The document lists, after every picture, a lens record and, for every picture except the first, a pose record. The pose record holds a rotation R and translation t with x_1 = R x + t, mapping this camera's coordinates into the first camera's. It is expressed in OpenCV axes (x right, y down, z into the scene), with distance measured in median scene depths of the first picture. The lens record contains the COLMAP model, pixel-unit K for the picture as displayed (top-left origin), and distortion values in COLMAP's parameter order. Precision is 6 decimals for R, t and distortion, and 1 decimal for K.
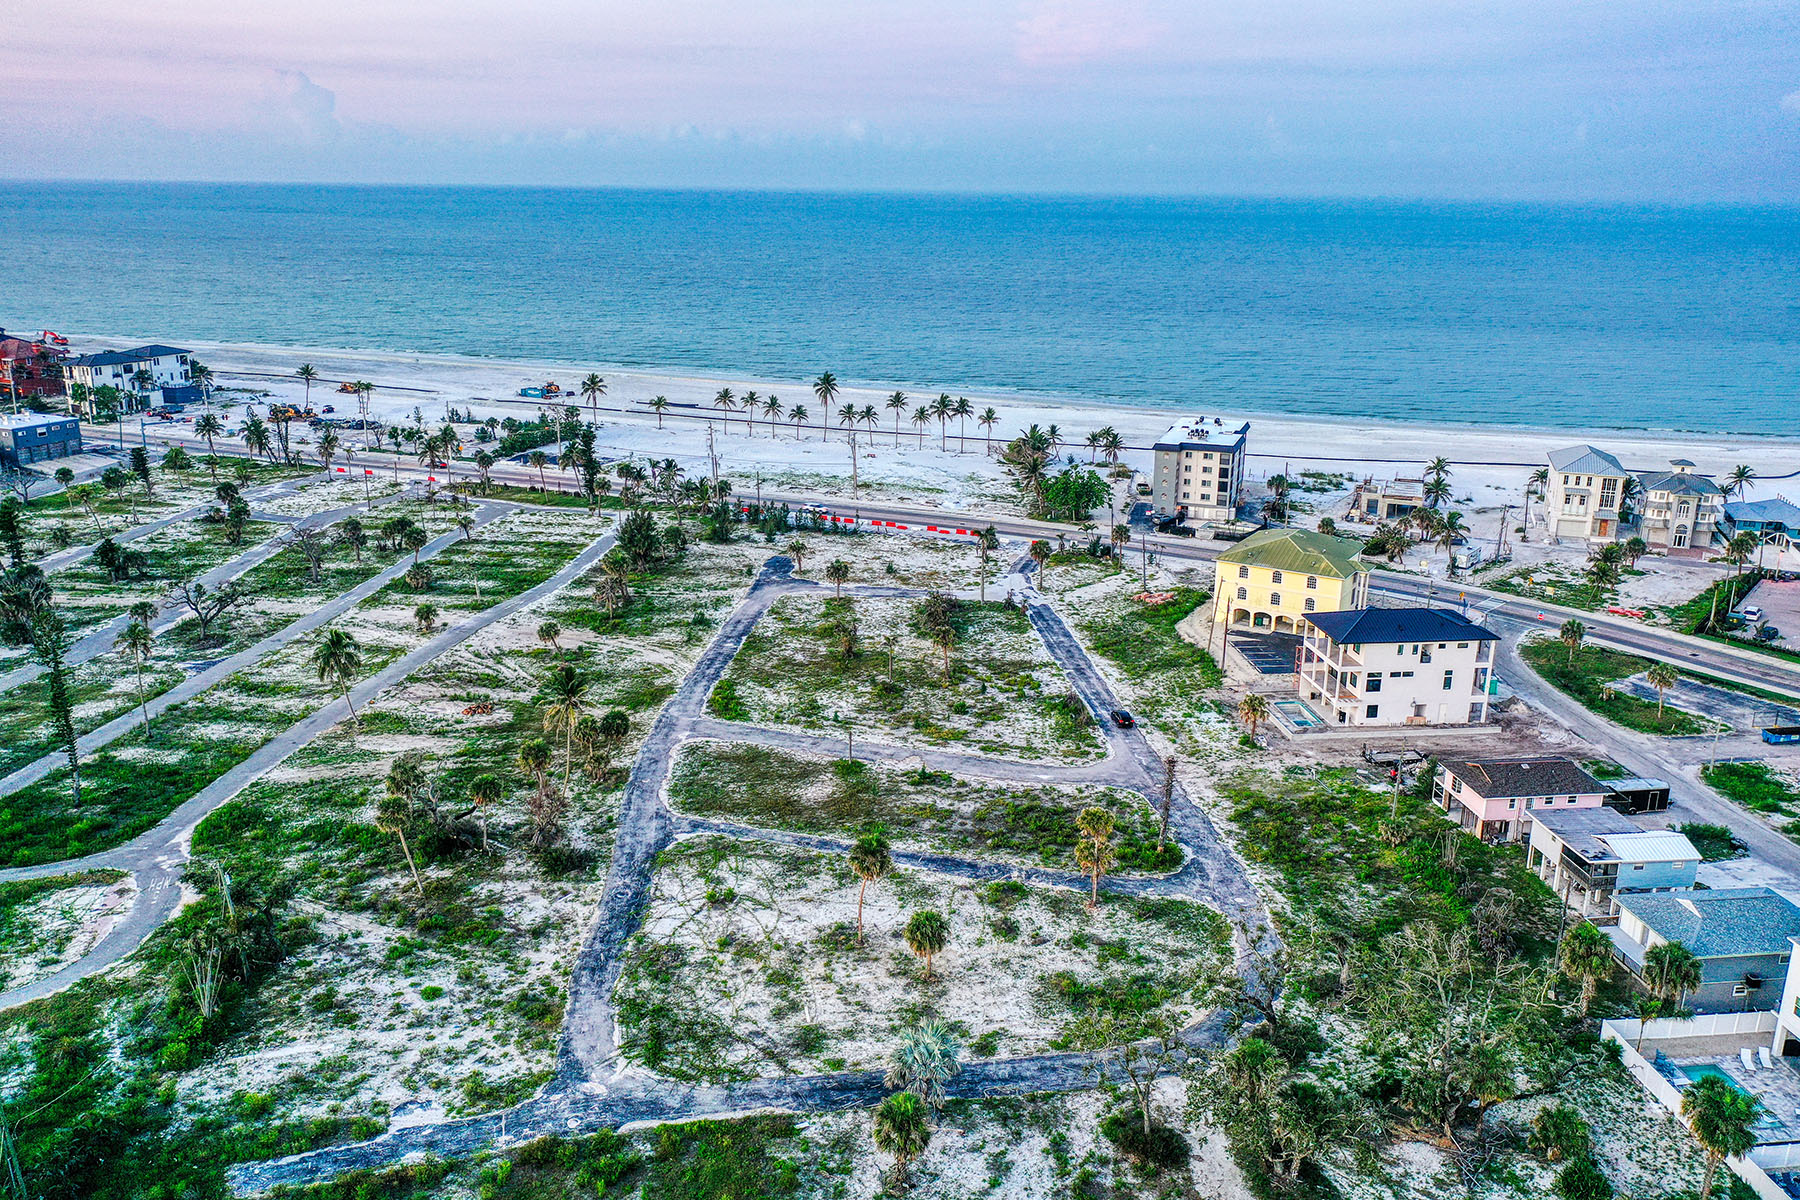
lens RADIAL K [[1423.7, 0, 896.2], [0, 1423.7, 593.3], [0, 0, 1]] dist [0.007416, -0.012122]
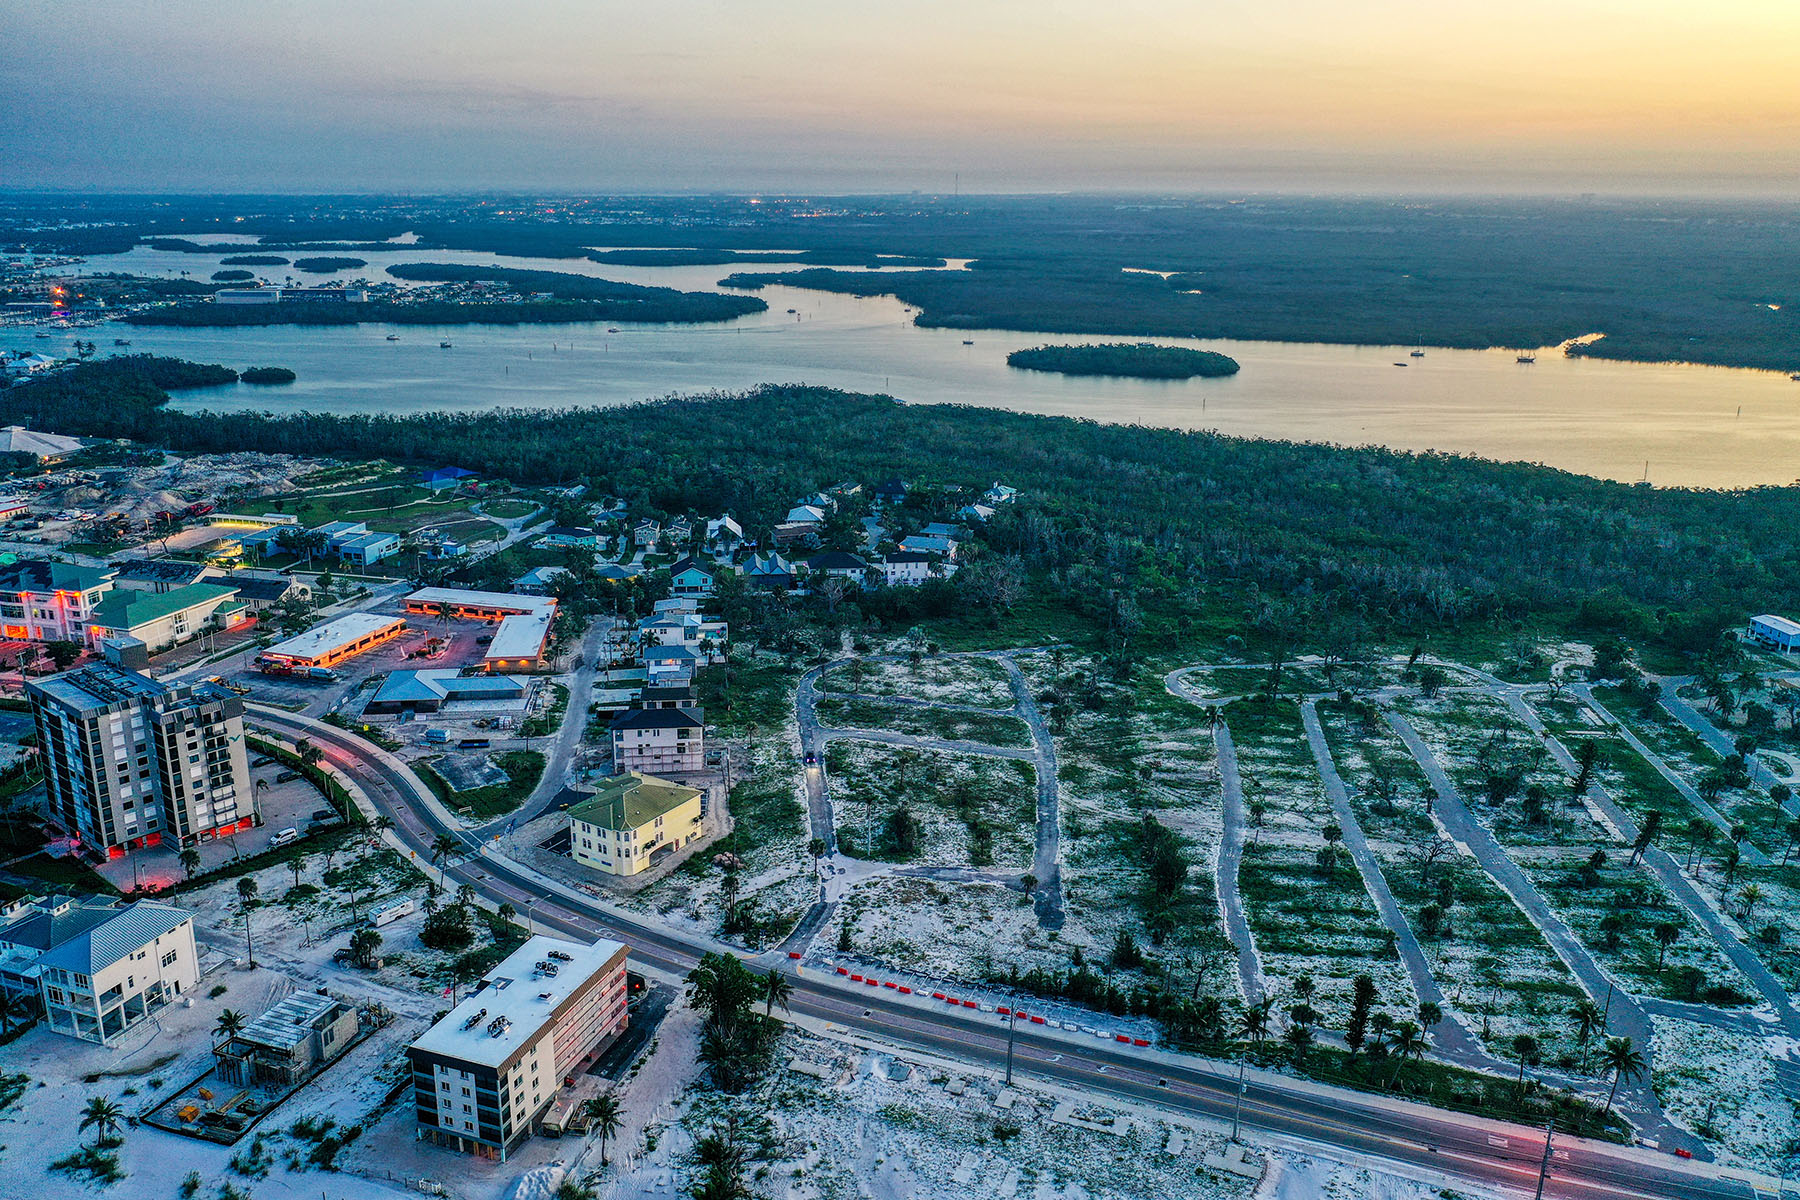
lens RADIAL K [[1423.7, 0, 897.2], [0, 1423.7, 589.2], [0, 0, 1]] dist [0.007416, -0.012122]
pose [[-0.999810, -0.017423, -0.008753, 0.061055], [-0.019412, 0.847359, 0.530665, -1.056623], [-0.001829, 0.530735, -0.847536, 2.373010]]
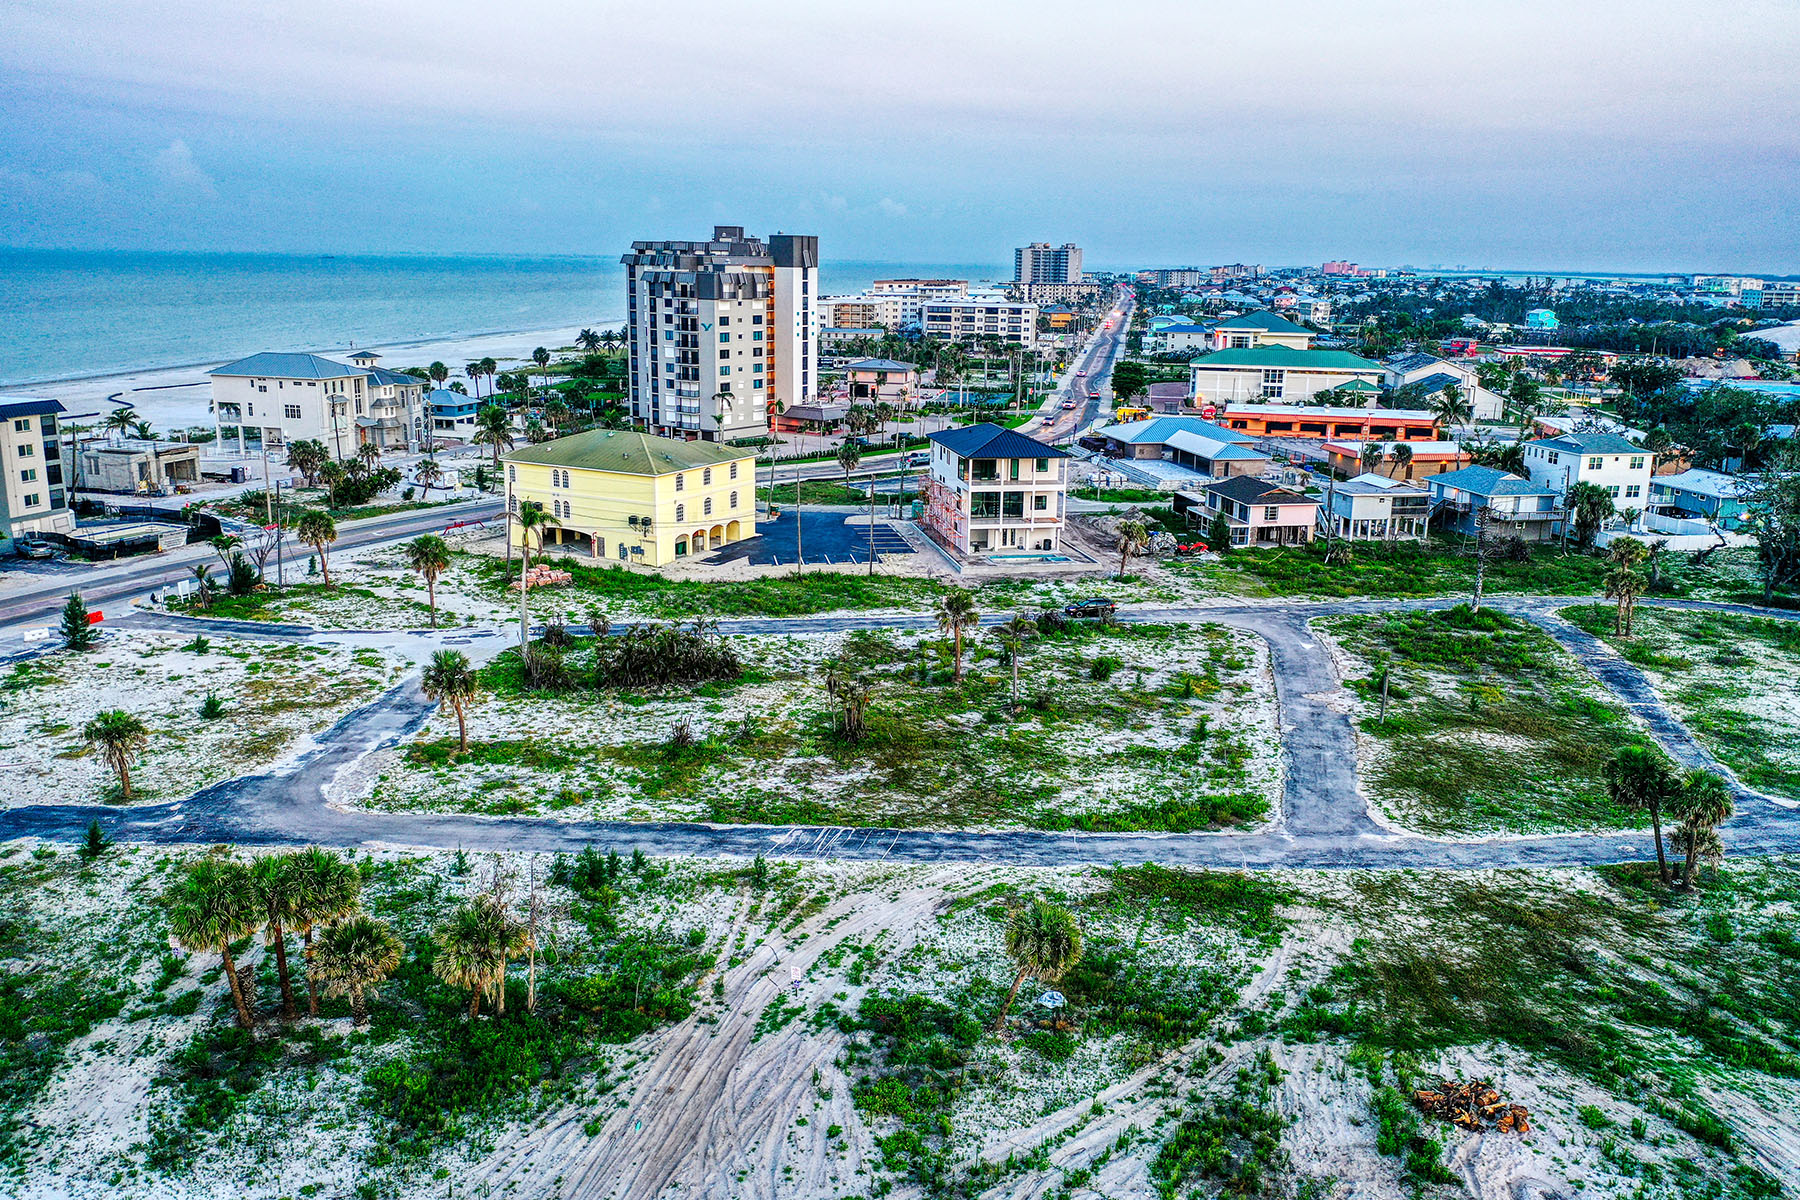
lens RADIAL K [[1423.7, 0, 901.3], [0, 1423.7, 594.5], [0, 0, 1]] dist [0.007416, -0.012122]
pose [[-0.085541, -0.240347, 0.966910, -0.541704], [0.258677, 0.931831, 0.254512, -0.132977], [-0.962169, 0.271889, -0.017538, 1.059607]]
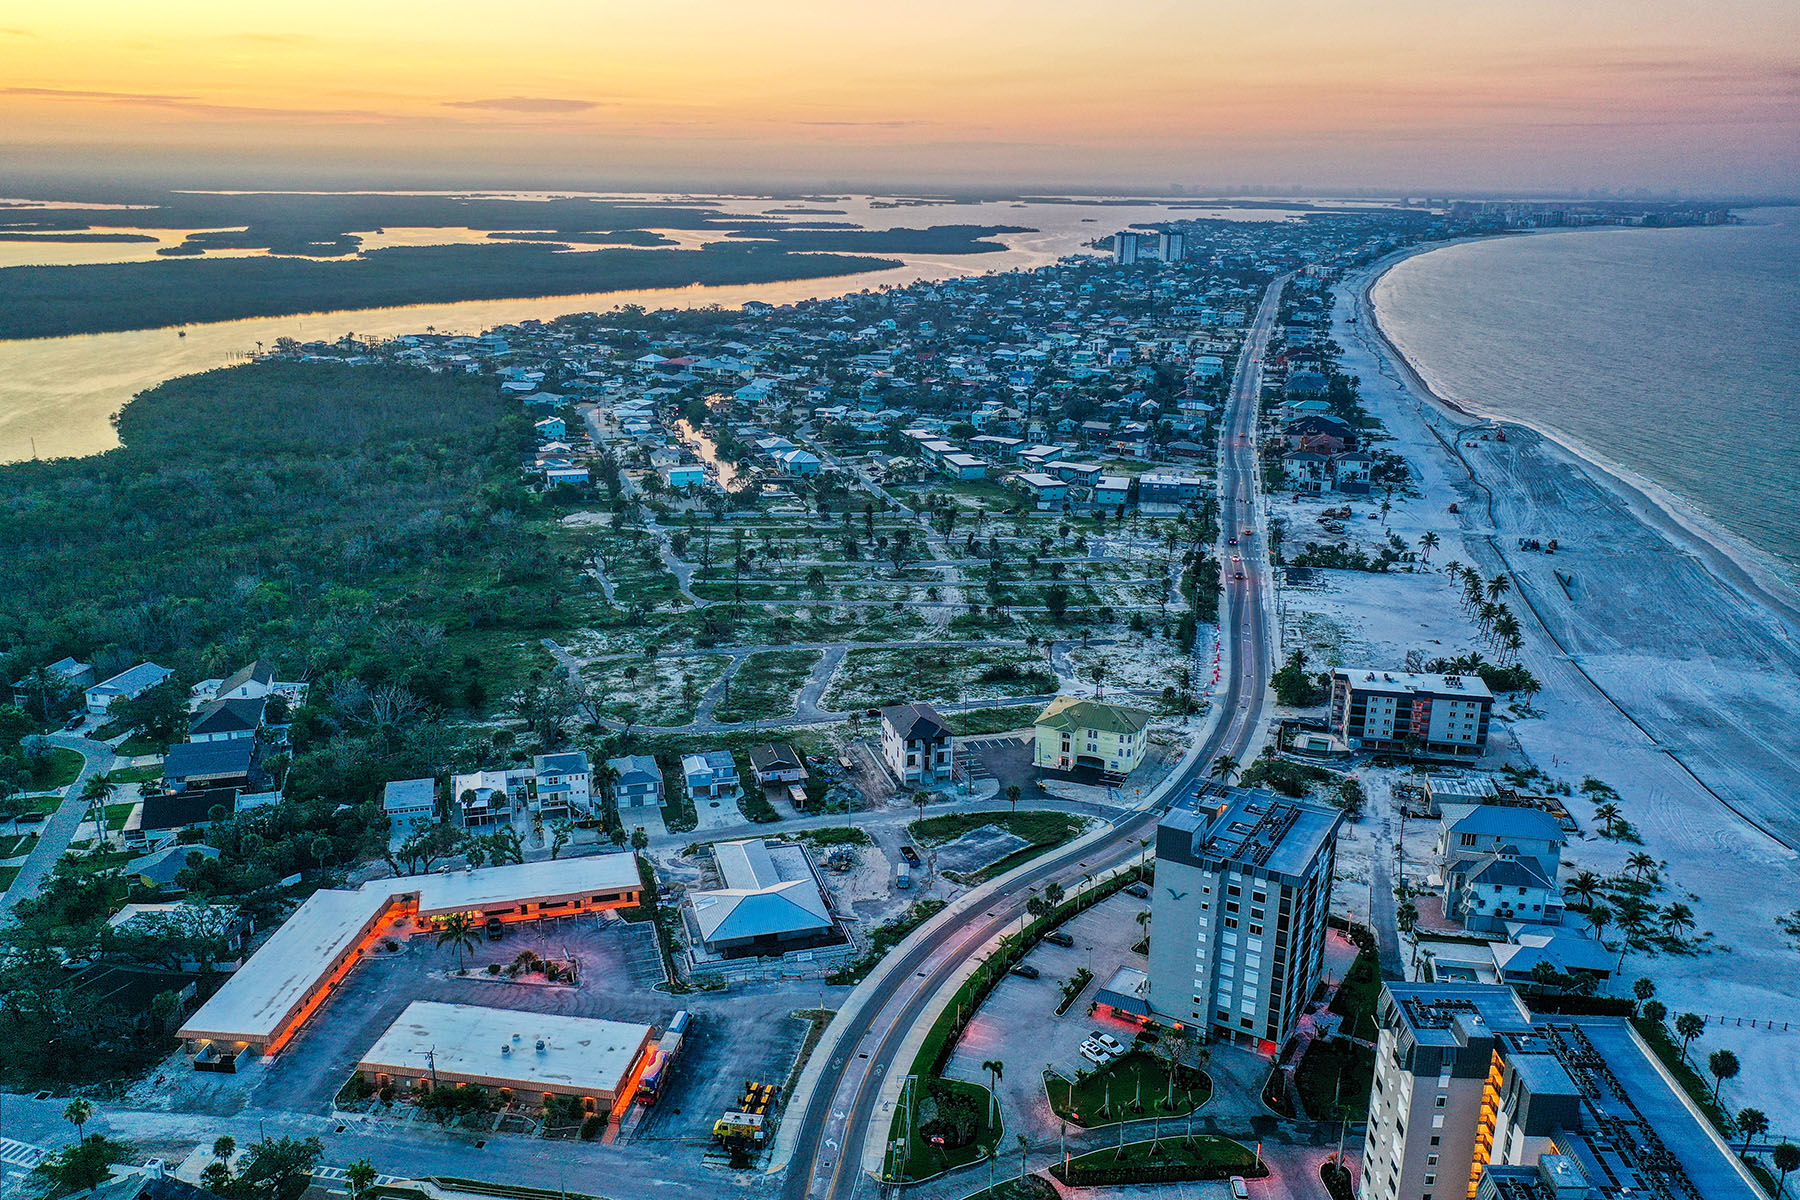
lens RADIAL K [[1423.7, 0, 899.6], [0, 1423.7, 590.0], [0, 0, 1]] dist [0.007416, -0.012122]
pose [[0.167742, 0.268855, -0.948462, 1.956014], [-0.285995, 0.933990, 0.214173, -0.498195], [0.943435, 0.235330, 0.233561, 0.494530]]
